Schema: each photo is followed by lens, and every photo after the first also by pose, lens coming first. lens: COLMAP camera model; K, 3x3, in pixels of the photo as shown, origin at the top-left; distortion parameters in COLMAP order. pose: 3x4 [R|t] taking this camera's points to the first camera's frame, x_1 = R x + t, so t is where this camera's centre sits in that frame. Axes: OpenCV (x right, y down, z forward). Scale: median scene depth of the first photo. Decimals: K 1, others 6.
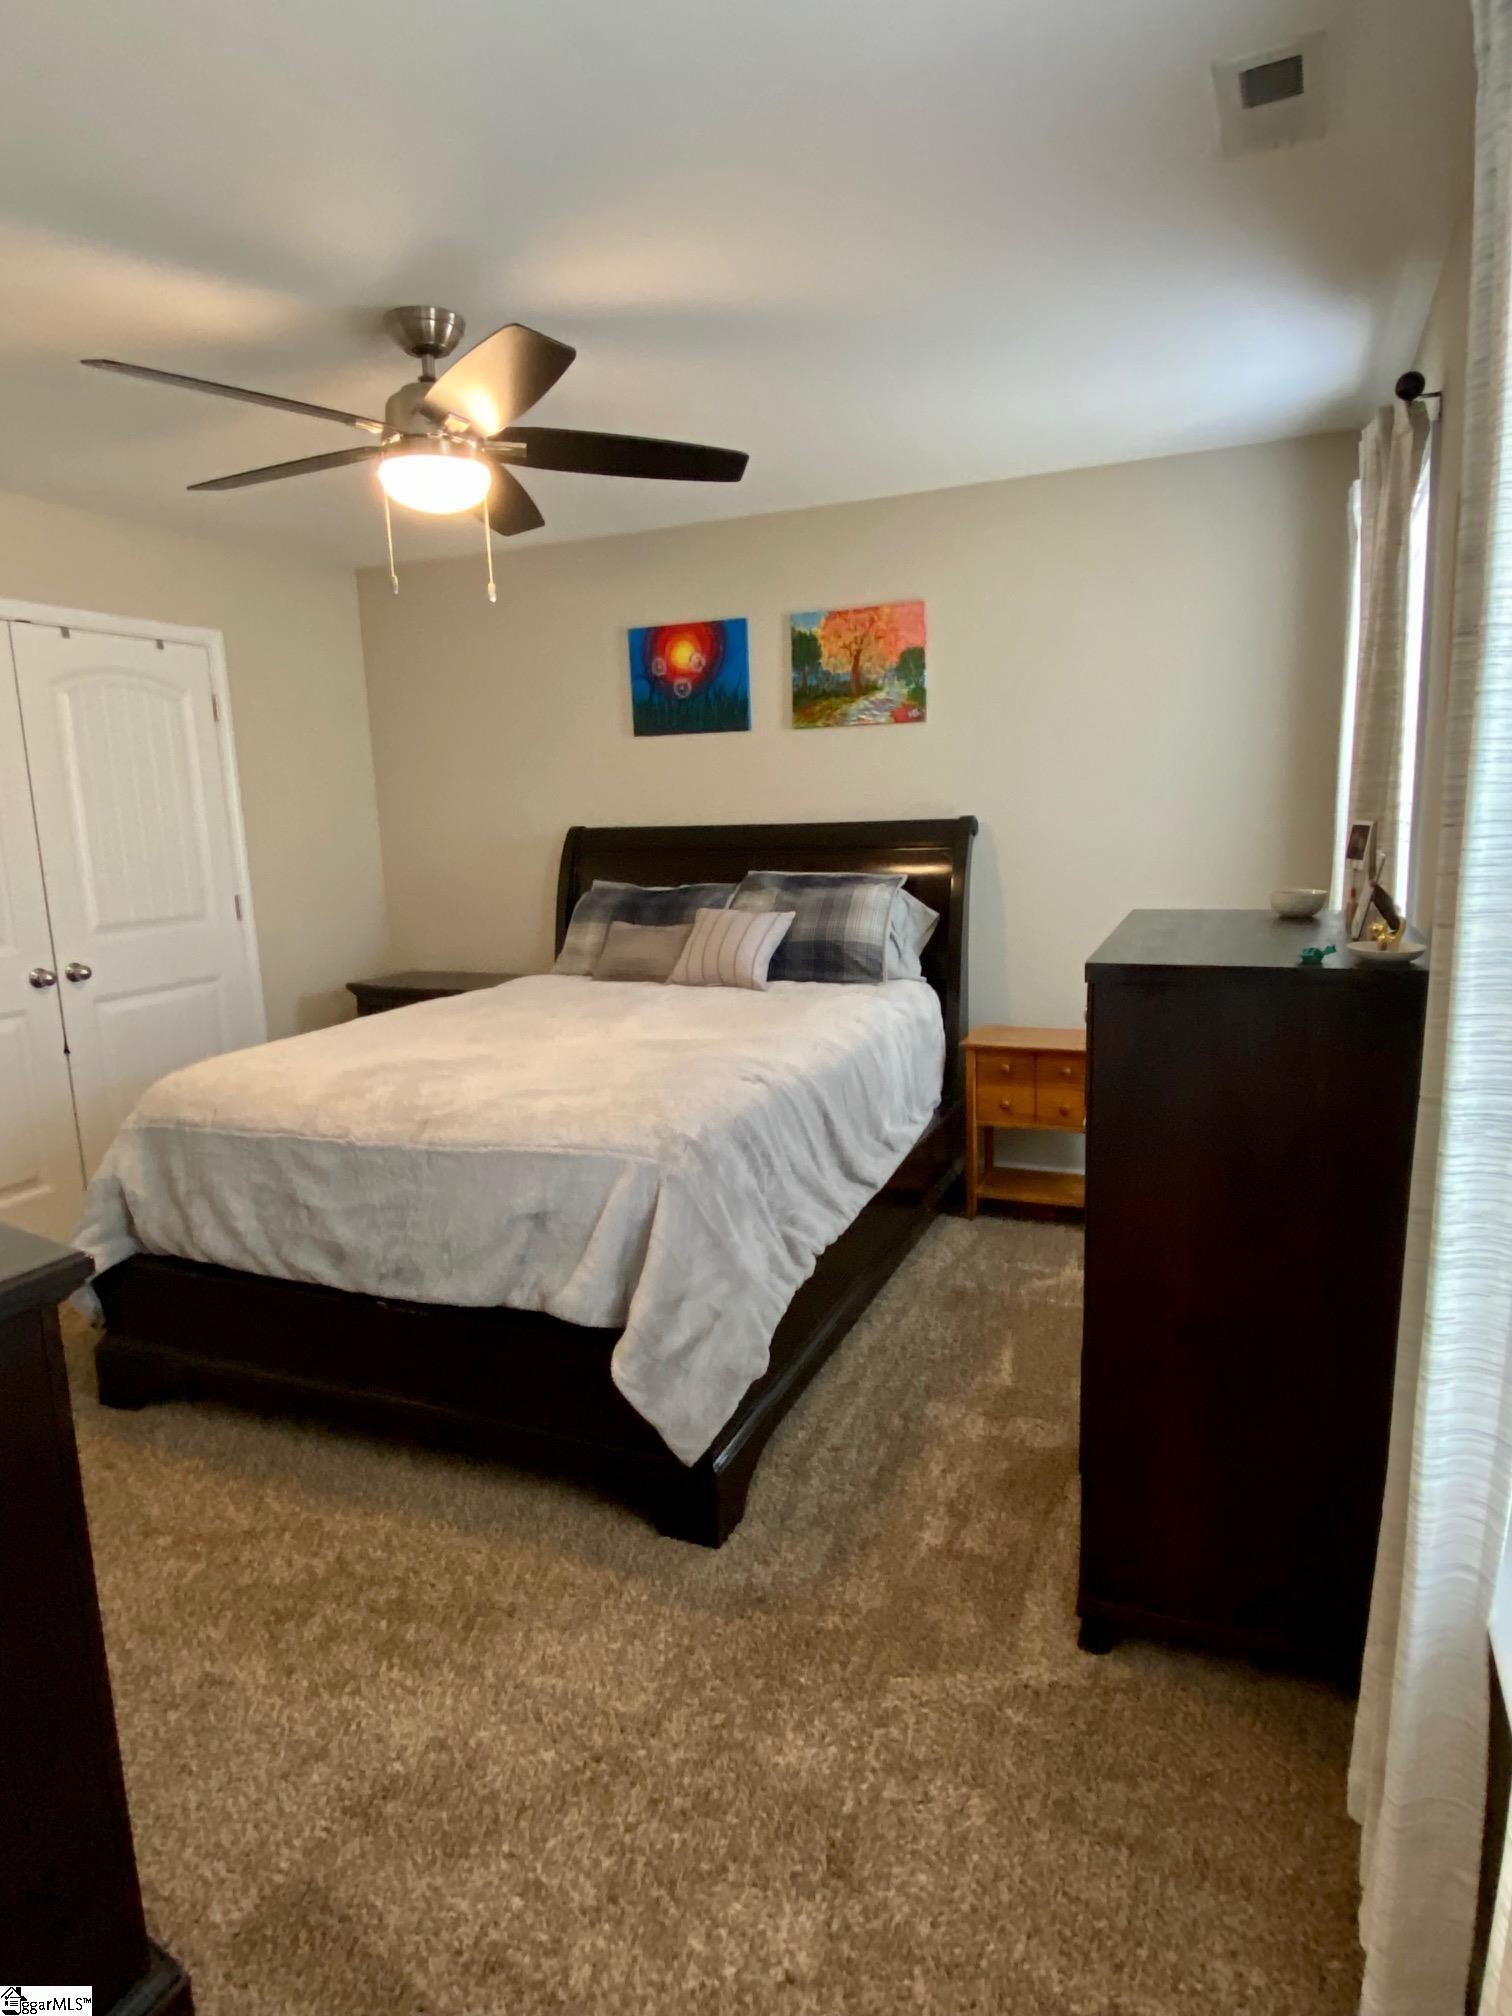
lens RADIAL K [[1151.7, 0, 756.0], [0, 1151.7, 1008.0], [0, 0, 1]] dist [0.003294, 0.000235]
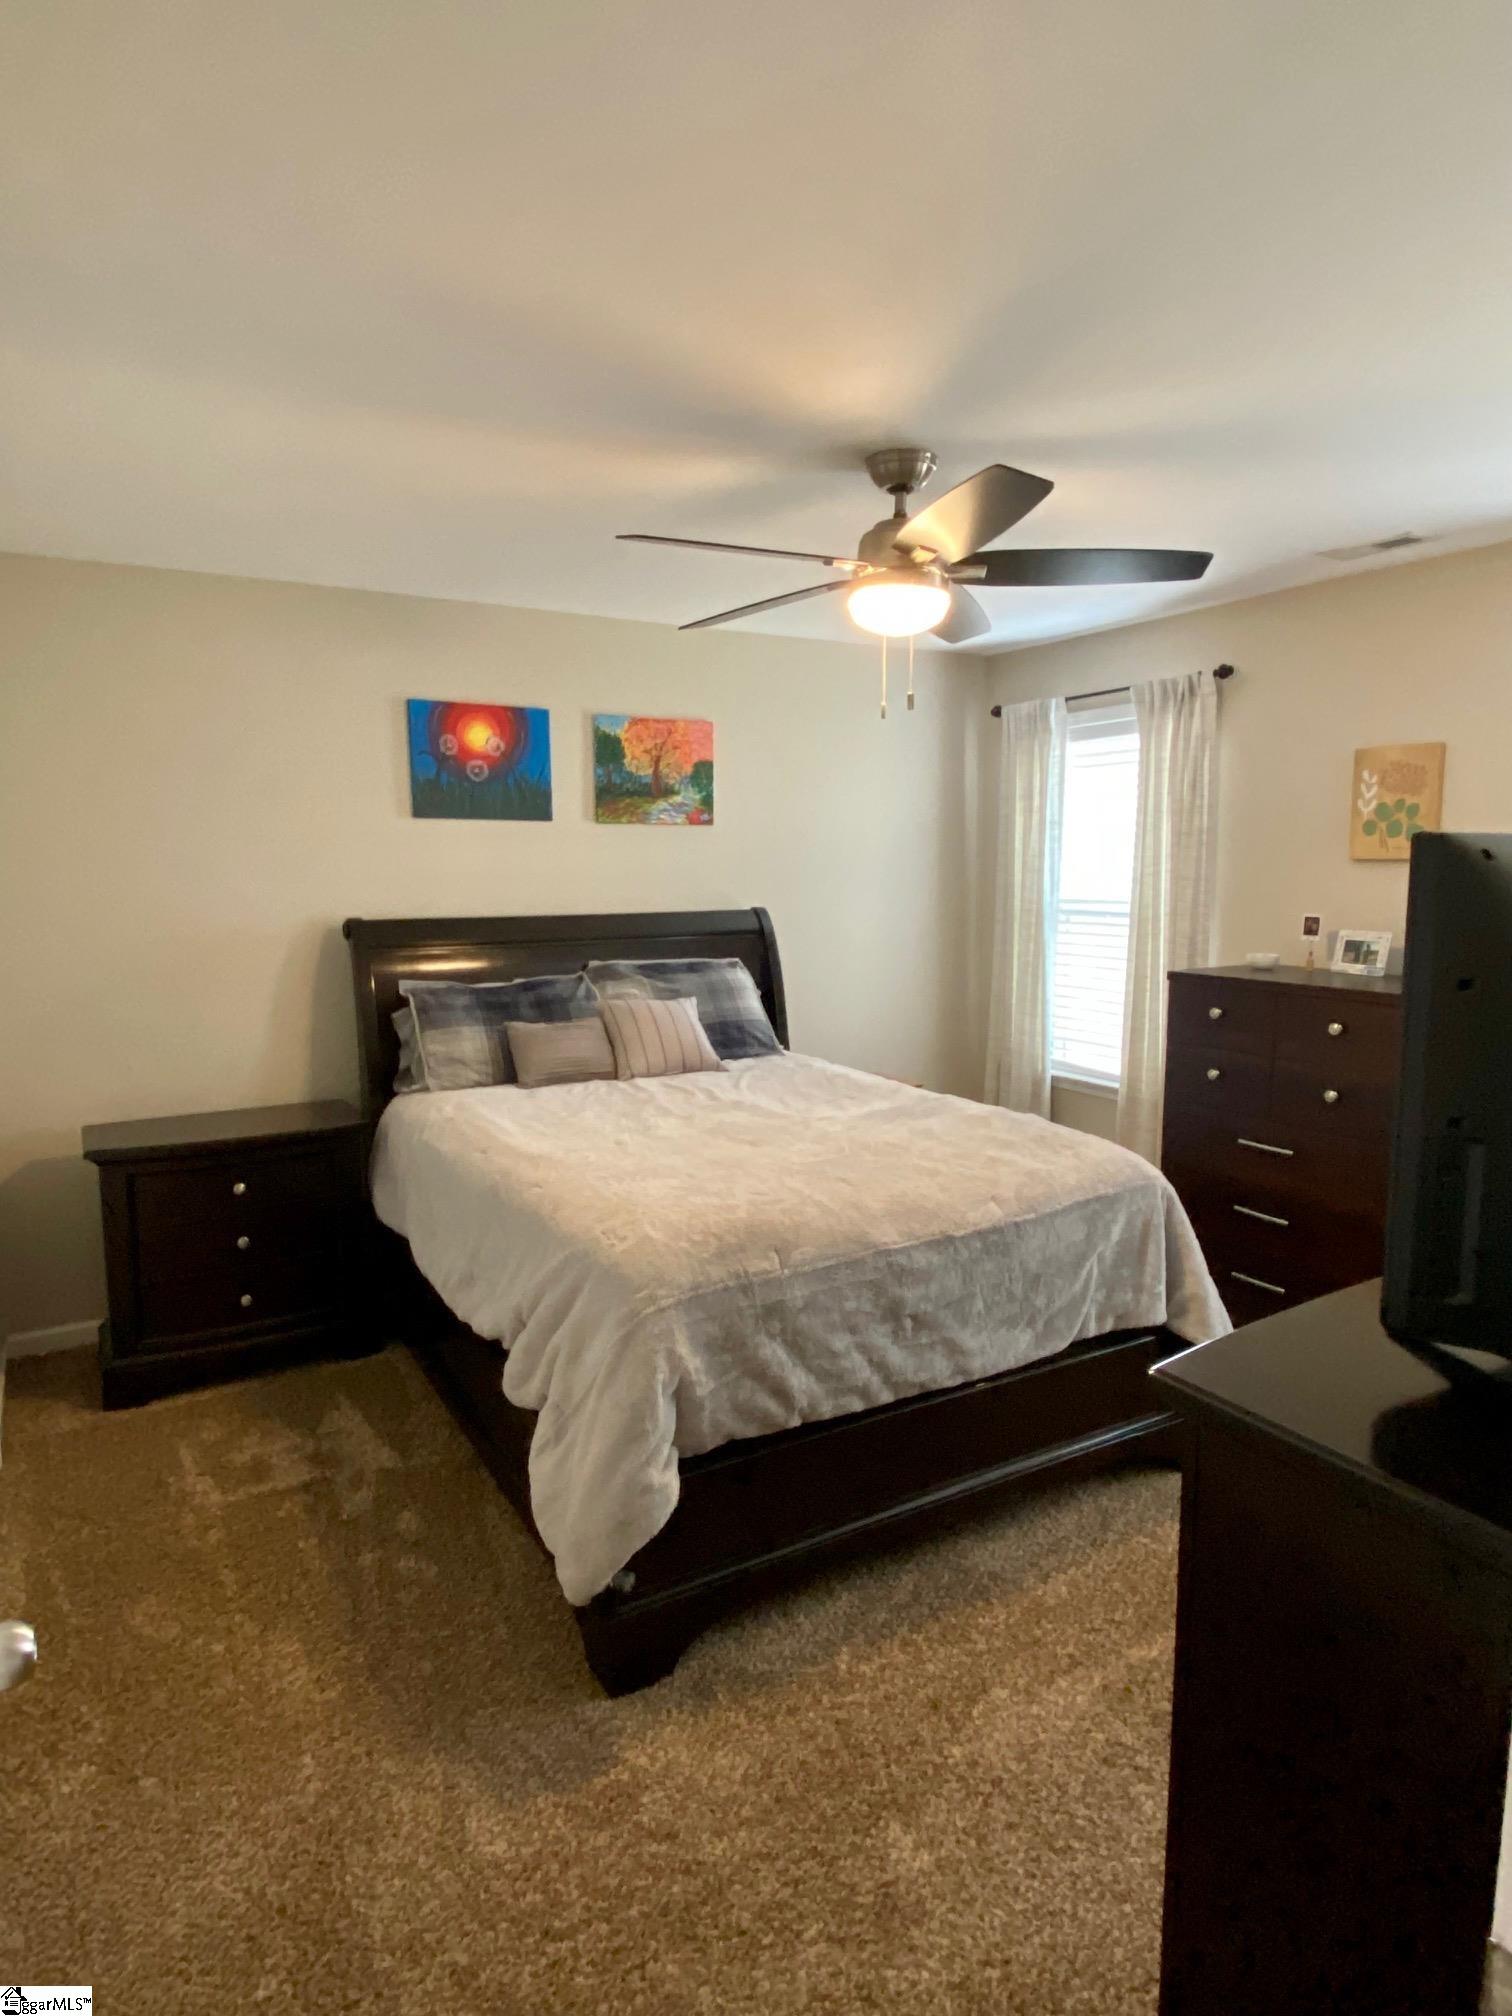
lens RADIAL K [[1151.7, 0, 756.0], [0, 1151.7, 1008.0], [0, 0, 1]] dist [0.003294, 0.000235]
pose [[0.582789, -0.072056, 0.809423, -0.750761], [0.127097, 0.991885, -0.003211, -0.059039], [-0.802623, 0.104746, 0.587218, 0.310119]]
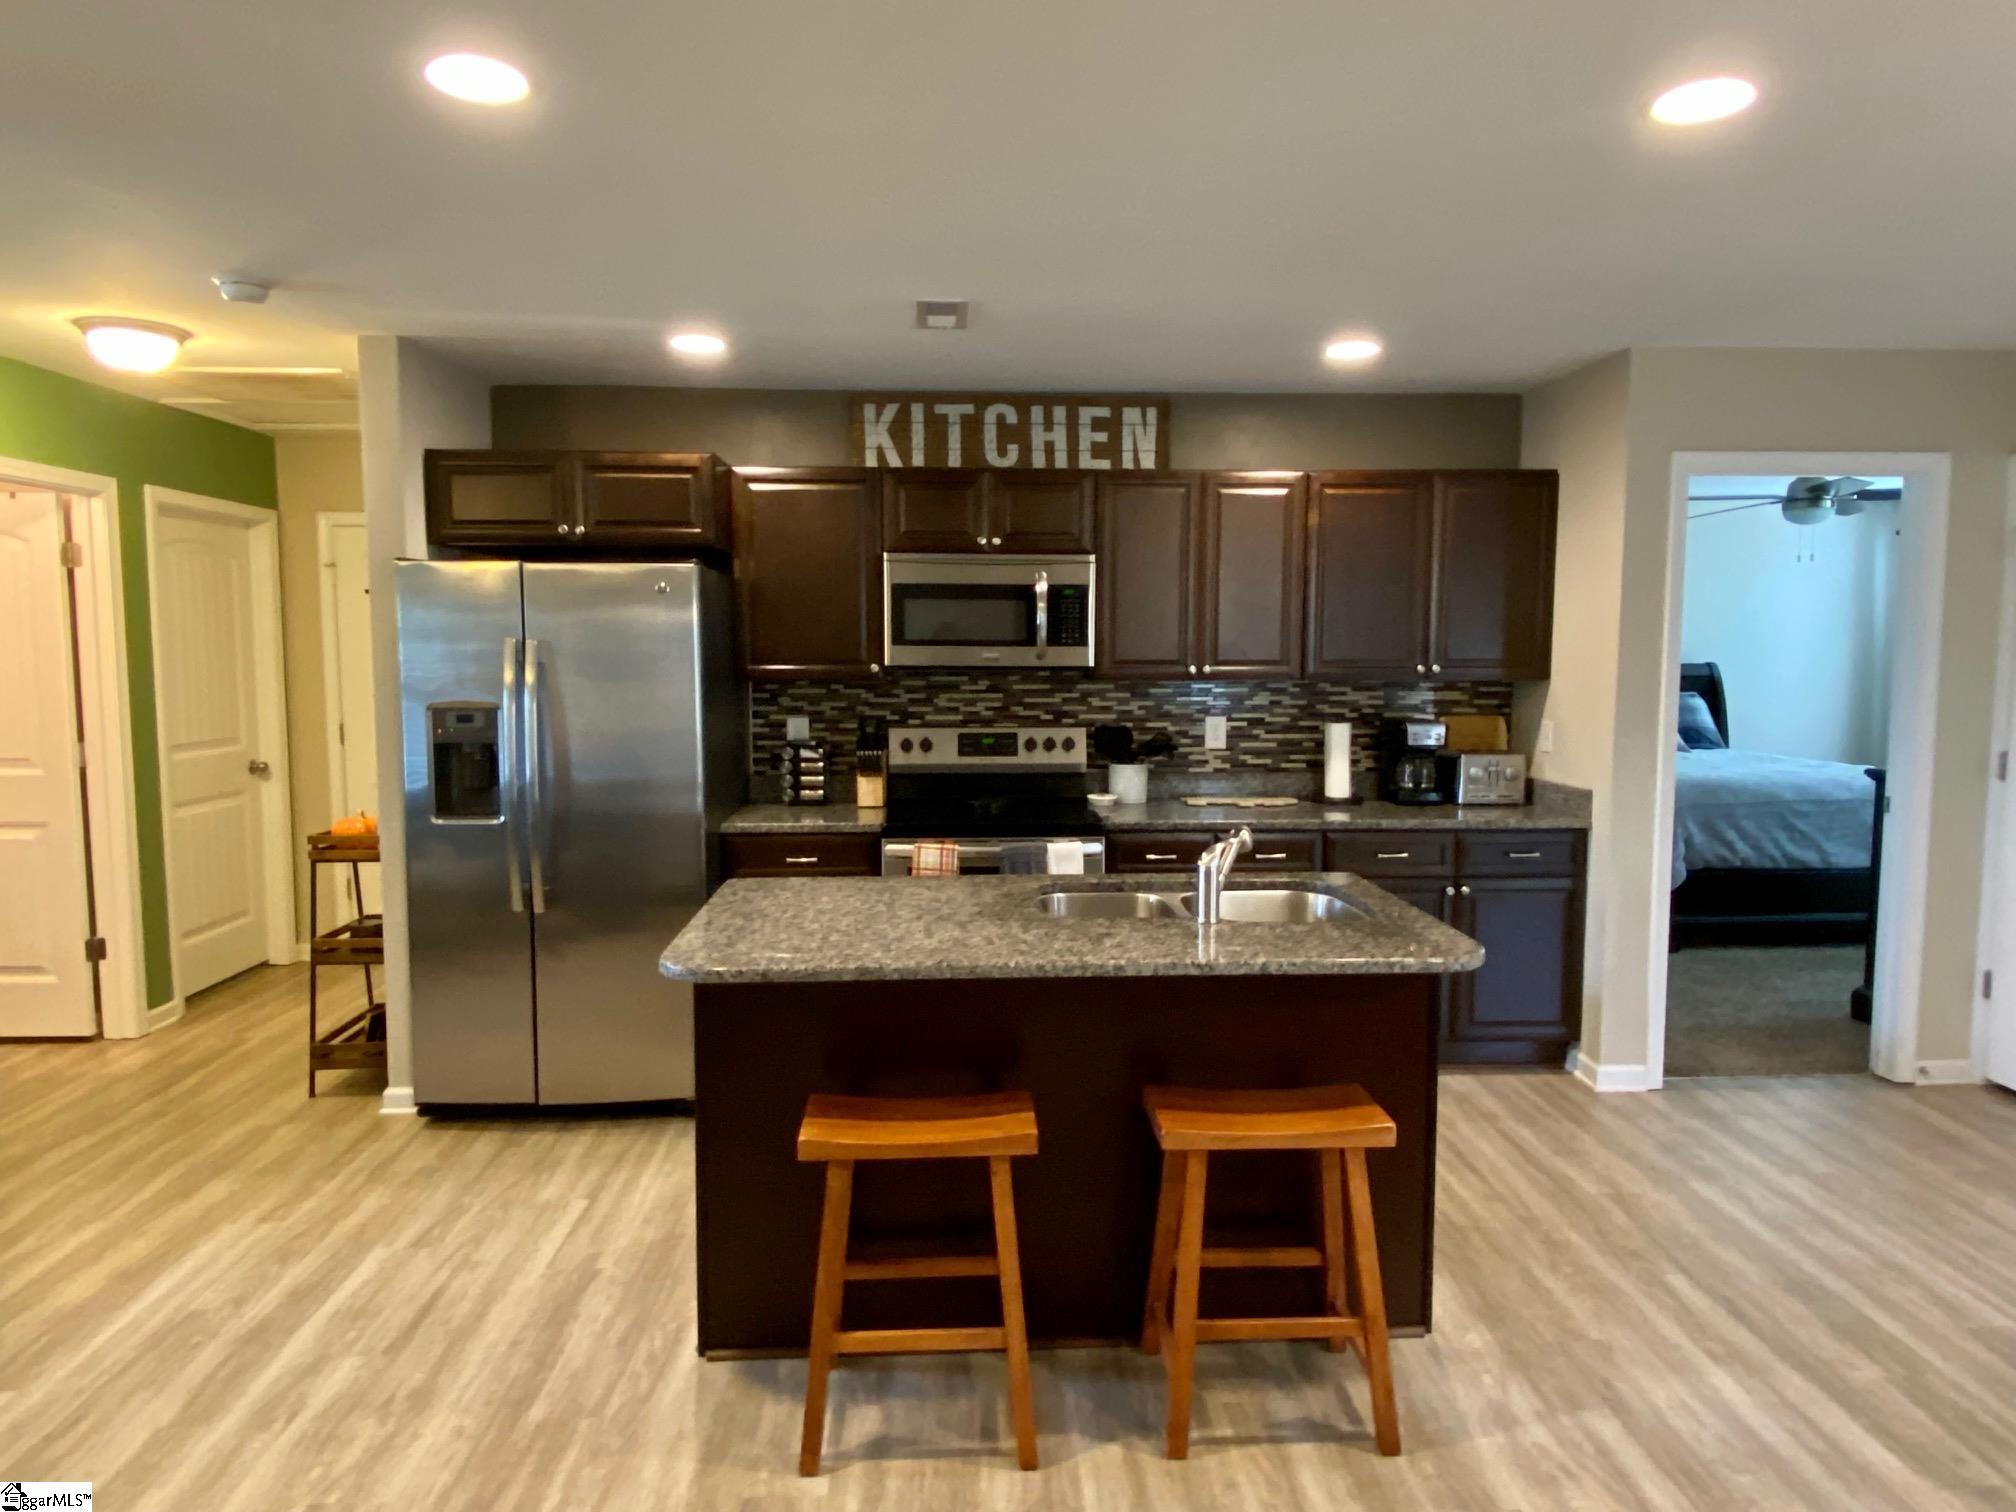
lens RADIAL K [[1260.6, 0, 1008.0], [0, 1260.6, 756.0], [0, 0, 1]] dist [0.072312, -0.100203]
pose [[0.887926, -0.007335, 0.459928, -1.711513], [0.049711, 0.995547, -0.080095, 0.092930], [-0.457293, 0.093982, 0.884336, -0.276342]]
